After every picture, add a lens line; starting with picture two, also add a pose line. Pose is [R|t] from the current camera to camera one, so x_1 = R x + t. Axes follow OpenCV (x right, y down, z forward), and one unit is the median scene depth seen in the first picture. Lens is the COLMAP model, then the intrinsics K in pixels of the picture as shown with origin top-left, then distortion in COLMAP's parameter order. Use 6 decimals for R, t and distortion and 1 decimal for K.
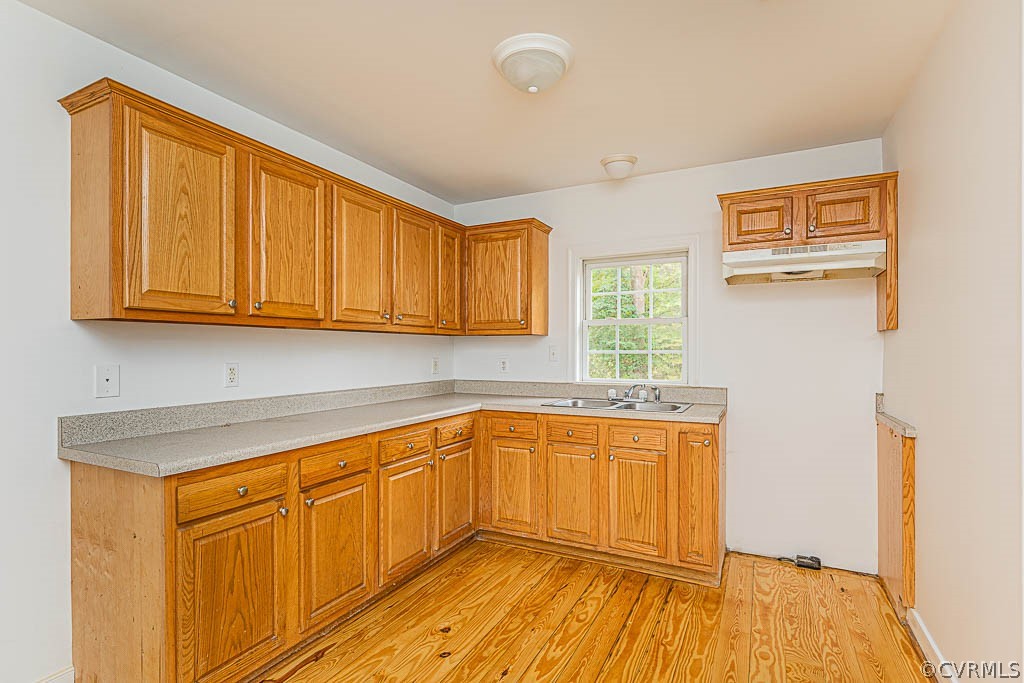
lens RADIAL K [[516.1, 0, 512.3], [0, 516.1, 347.2], [0, 0, 1]] dist [0.005744, 0.000032]
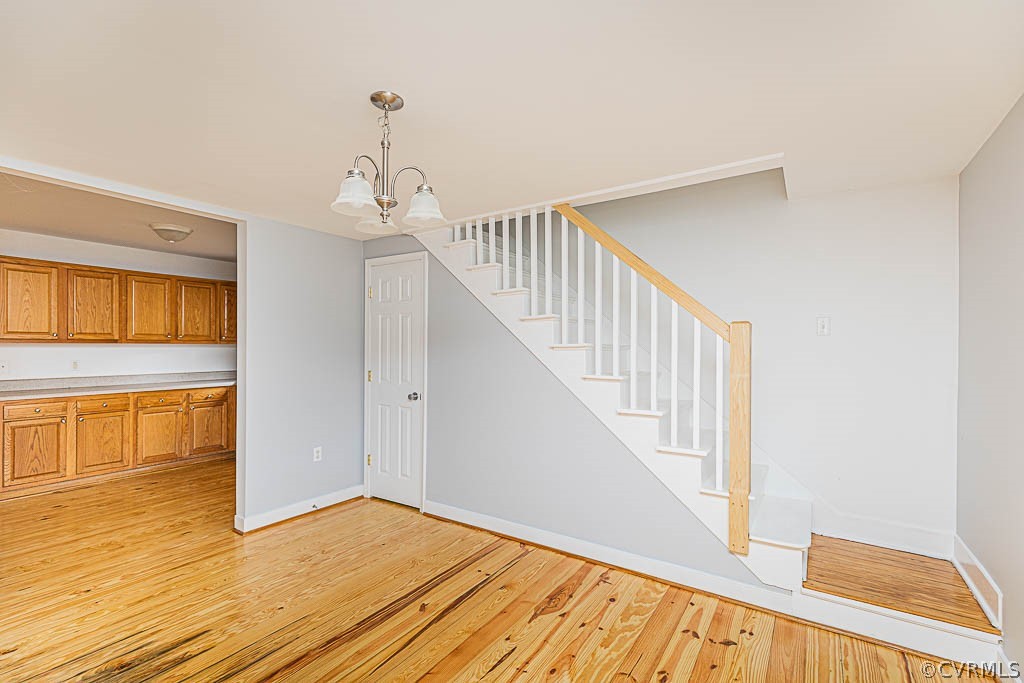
lens RADIAL K [[478.4, 0, 512.5], [0, 478.4, 340.3], [0, 0, 1]] dist [0.011248, -0.001131]
pose [[0.993500, 0.006241, -0.113661, 1.482137], [-0.007091, 0.999950, -0.007080, -0.048367], [0.113611, 0.007840, 0.993494, -0.791128]]
